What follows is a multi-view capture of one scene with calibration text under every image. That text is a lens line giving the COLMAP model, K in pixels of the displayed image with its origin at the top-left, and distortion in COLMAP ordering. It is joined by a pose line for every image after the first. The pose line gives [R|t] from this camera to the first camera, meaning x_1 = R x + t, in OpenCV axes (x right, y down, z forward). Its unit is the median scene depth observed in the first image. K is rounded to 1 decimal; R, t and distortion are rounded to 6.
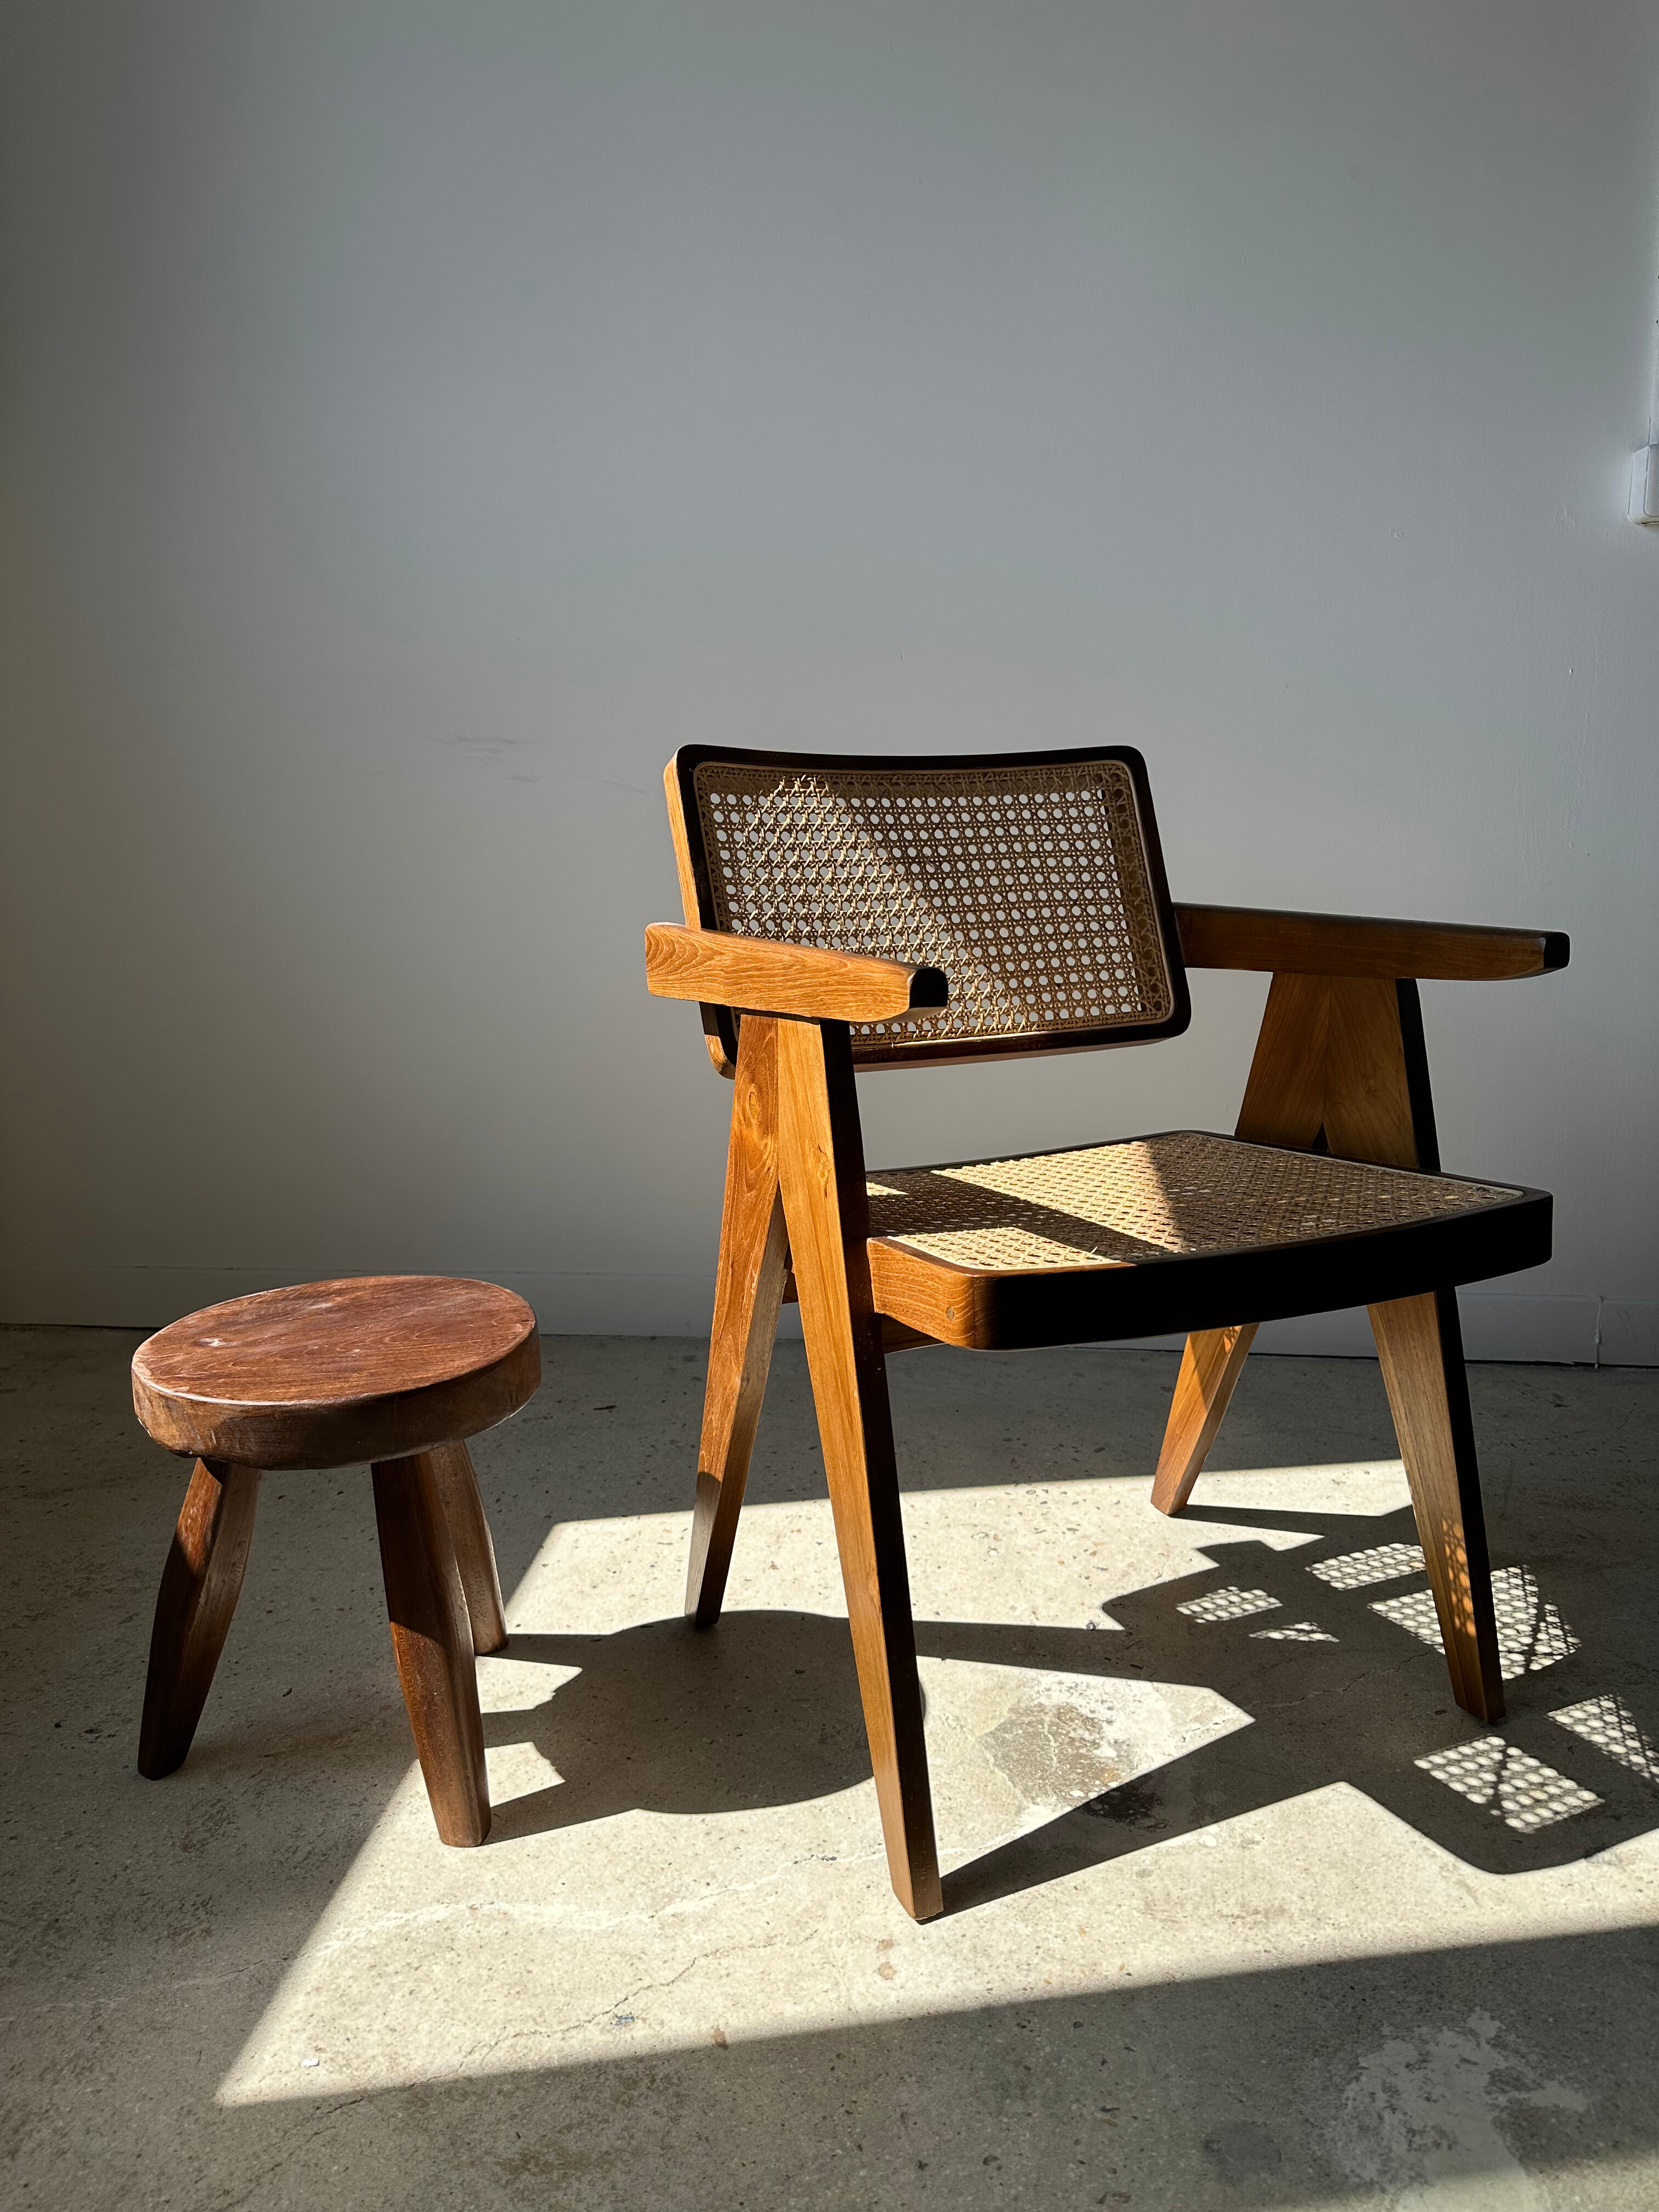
lens RADIAL K [[1592.2, 0, 831.3], [0, 1592.2, 1091.8], [0, 0, 1]] dist [0.005974, -0.014822]
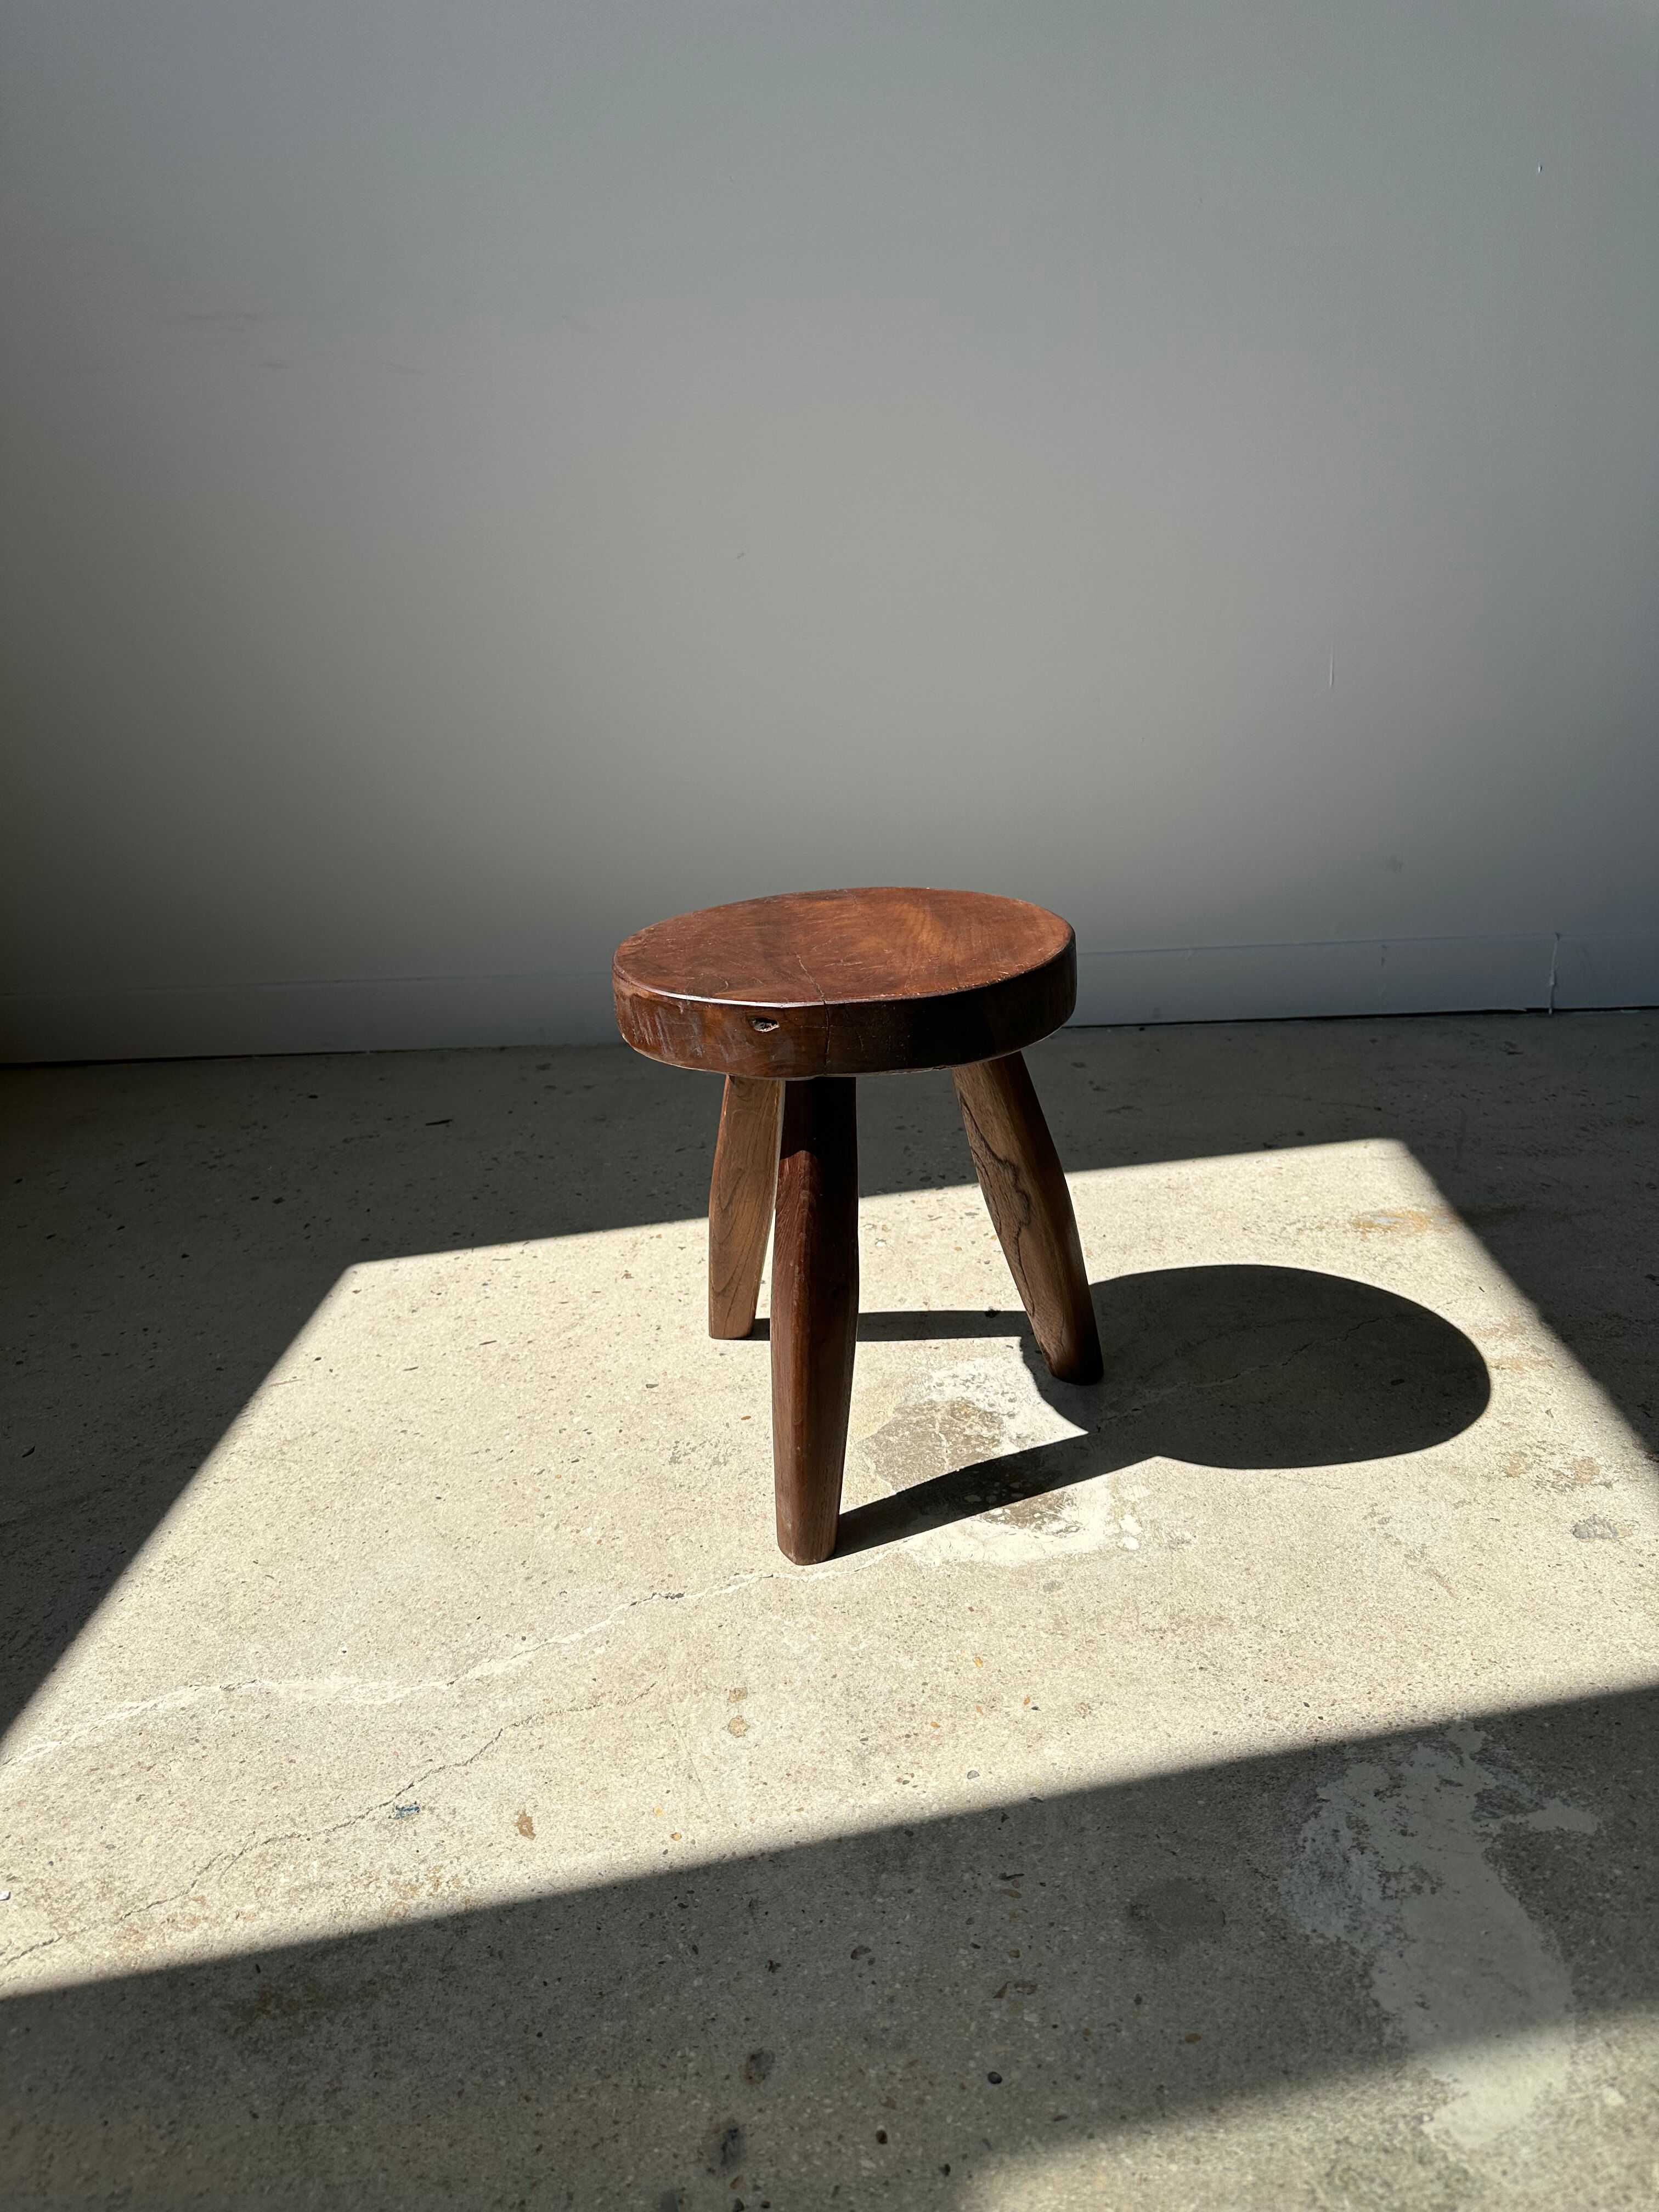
lens RADIAL K [[1592.2, 0, 833.2], [0, 1592.2, 1098.8], [0, 0, 1]] dist [0.005974, -0.014822]
pose [[0.997309, -0.058950, 0.043596, 0.067192], [0.051181, 0.985502, 0.161757, 0.110954], [-0.052499, -0.159090, 0.985867, 0.254040]]
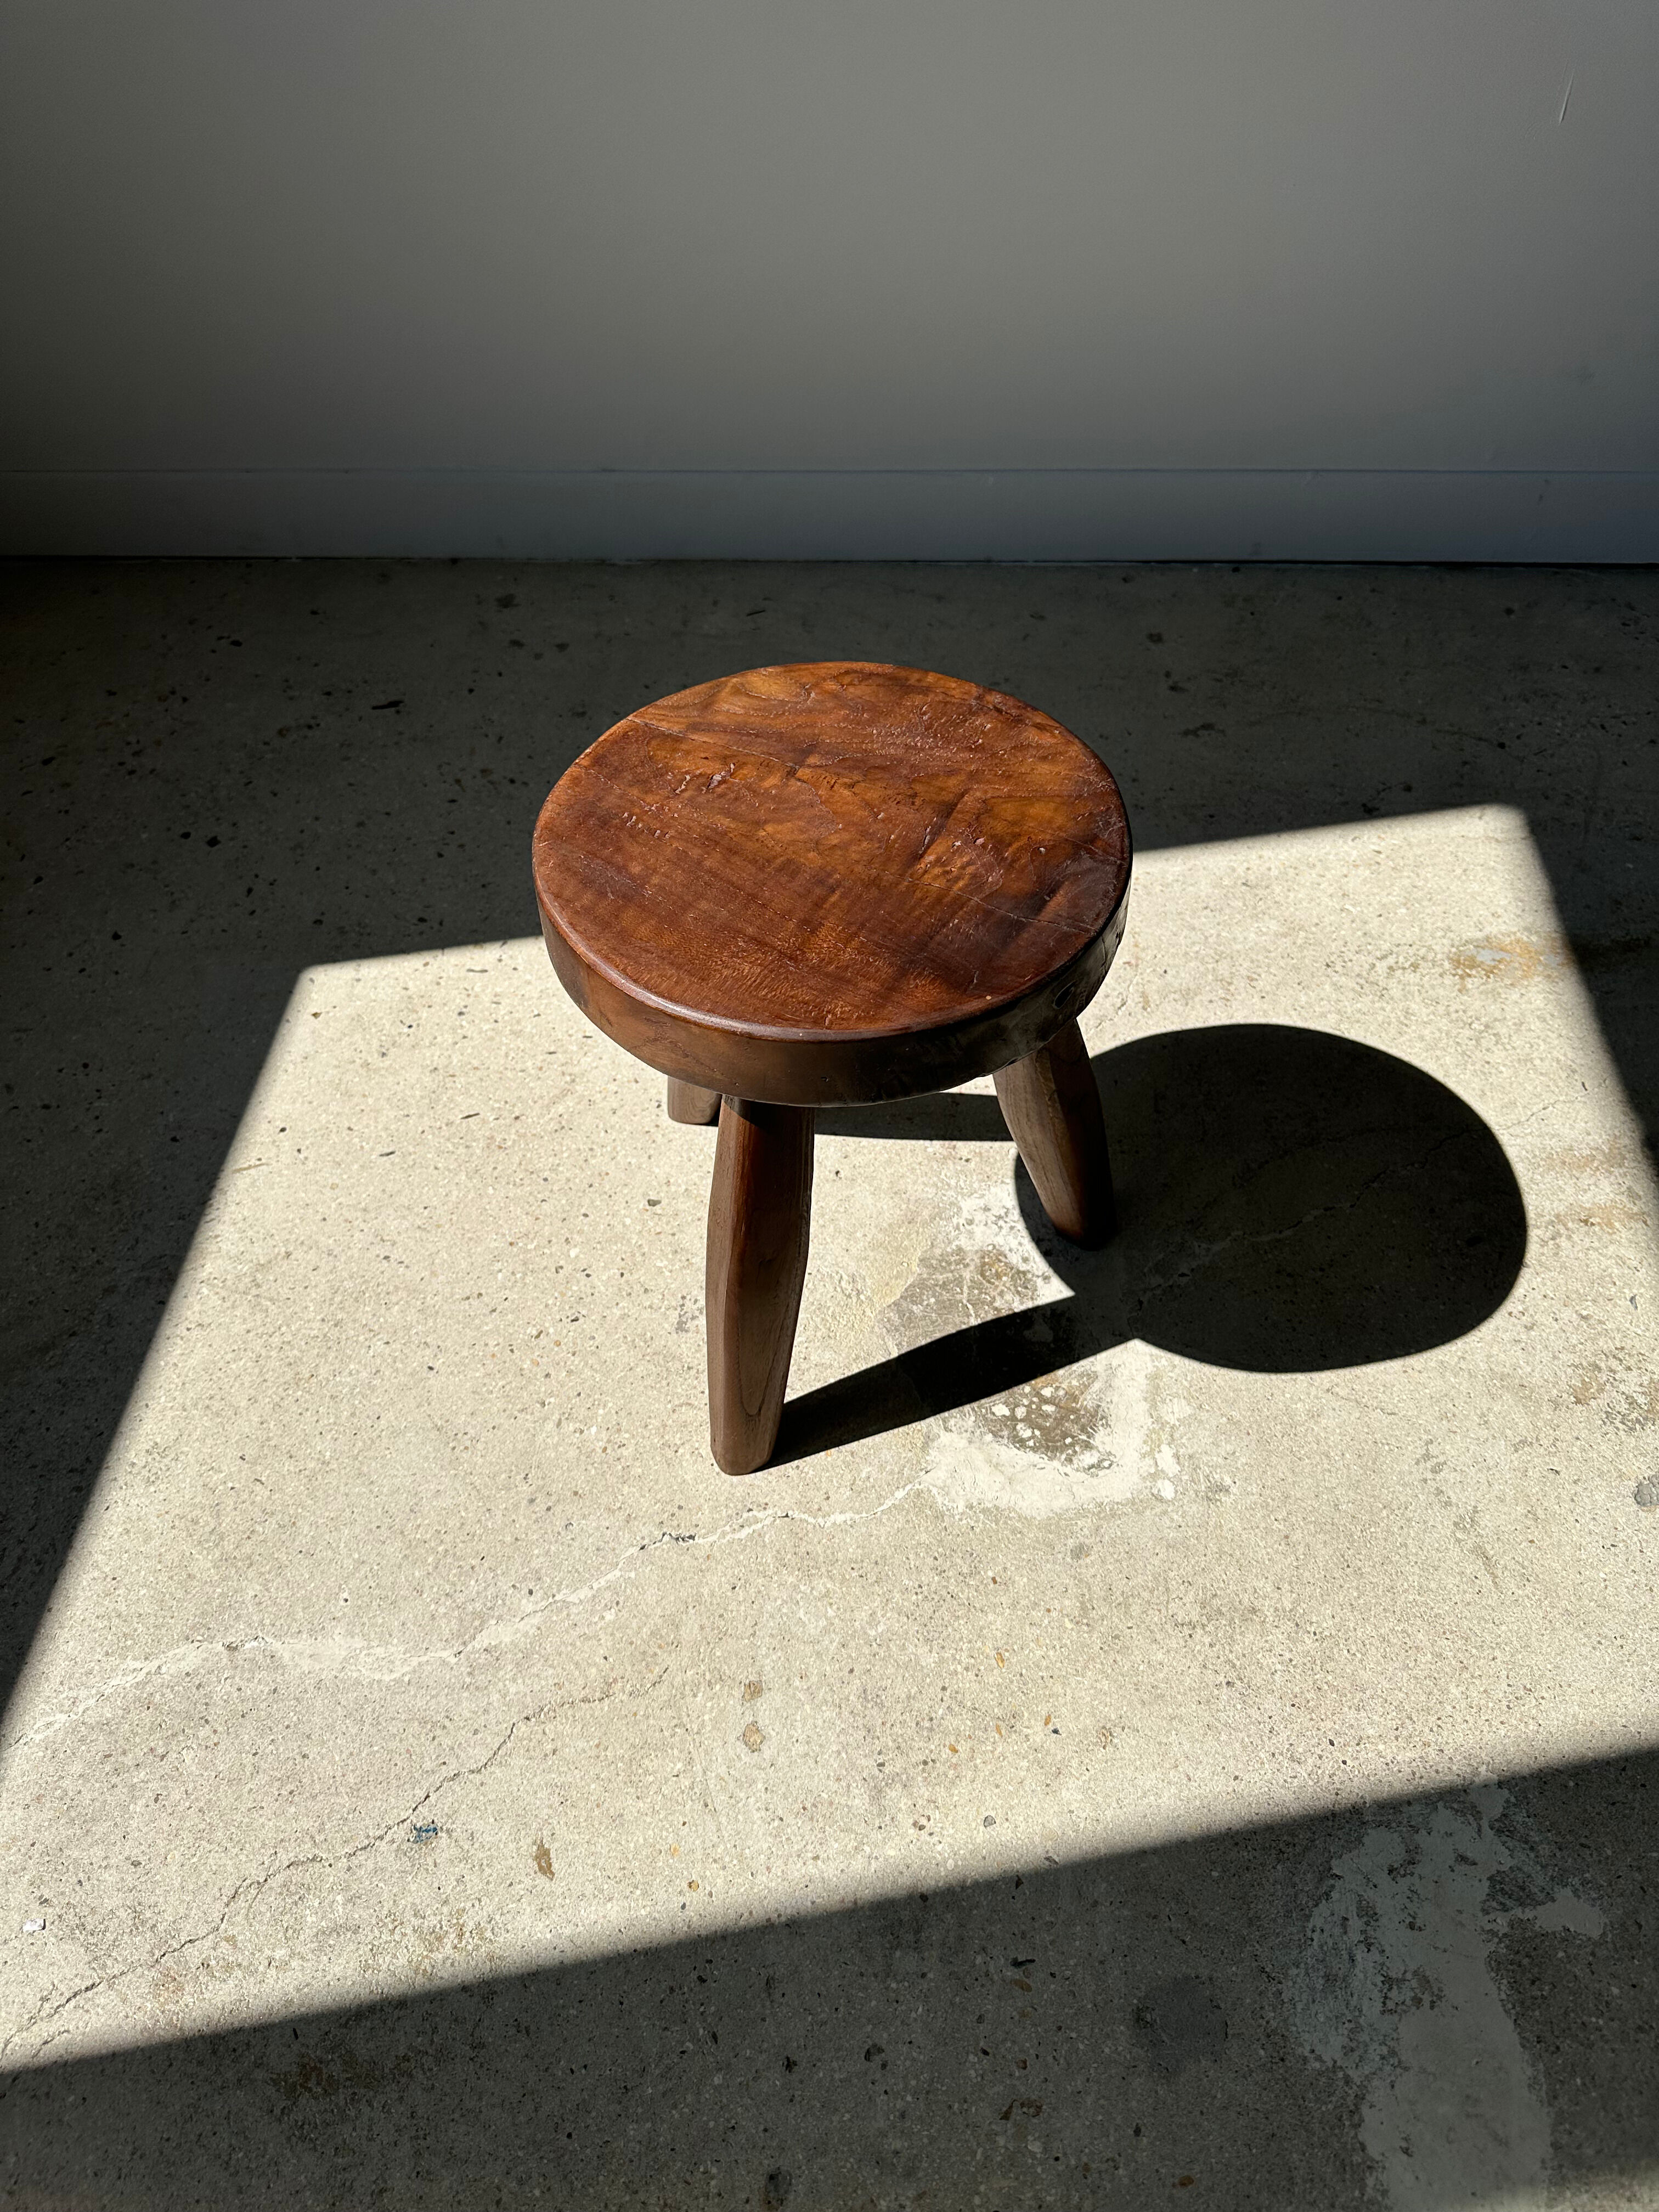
lens RADIAL K [[1592.2, 0, 826.3], [0, 1592.2, 1112.2], [0, 0, 1]] dist [0.005974, -0.014822]
pose [[0.998896, -0.043167, 0.018517, 0.070861], [0.022999, 0.793217, 0.608505, -0.183797], [-0.040956, -0.607407, 0.793334, 0.561696]]
